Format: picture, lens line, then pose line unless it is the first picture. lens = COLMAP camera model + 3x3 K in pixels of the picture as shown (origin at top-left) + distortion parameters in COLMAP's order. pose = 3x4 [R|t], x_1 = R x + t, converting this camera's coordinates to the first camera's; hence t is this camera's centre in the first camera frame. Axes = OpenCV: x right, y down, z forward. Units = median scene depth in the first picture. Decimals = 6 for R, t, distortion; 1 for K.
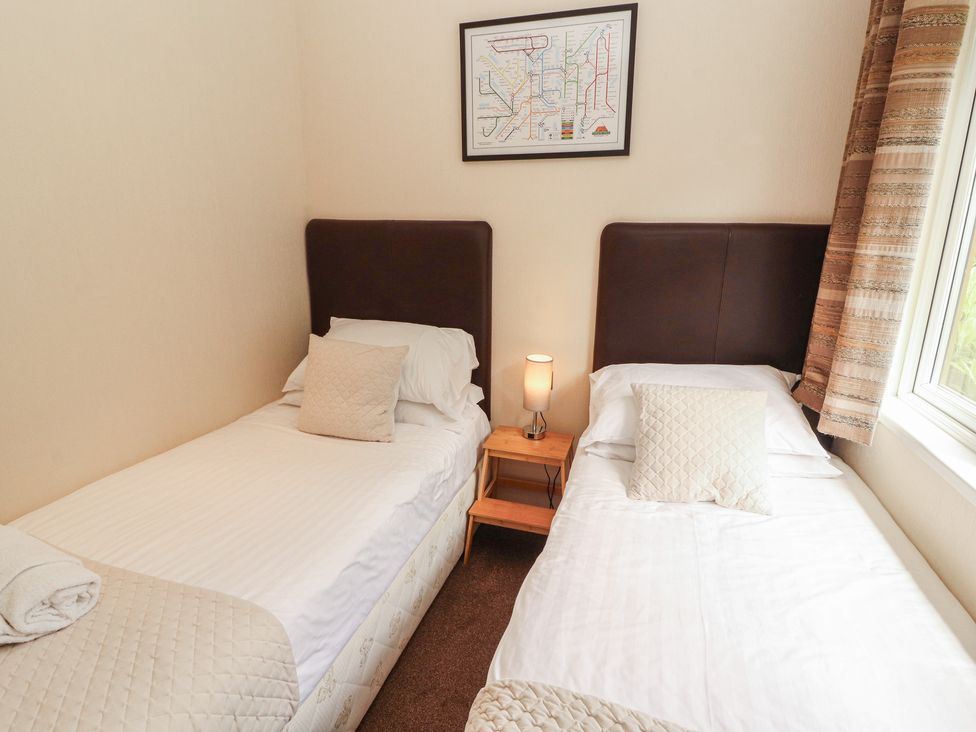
lens RADIAL K [[510.6, 0, 489.3], [0, 510.6, 363.3], [0, 0, 1]] dist [-0.001701, -0.009930]
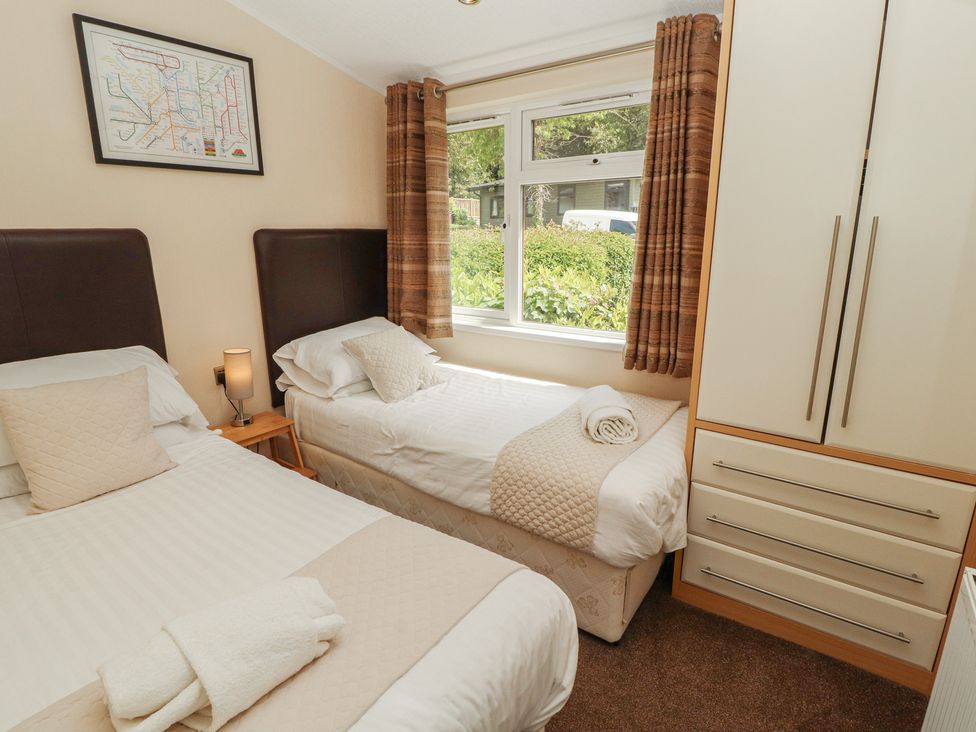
lens RADIAL K [[510.6, 0, 493.1], [0, 510.6, 367.6], [0, 0, 1]] dist [-0.001701, -0.009930]
pose [[0.307611, -0.259828, 0.915350, -0.826942], [0.249591, 0.950343, 0.185883, -0.046111], [-0.918194, 0.171284, 0.357186, 0.102558]]
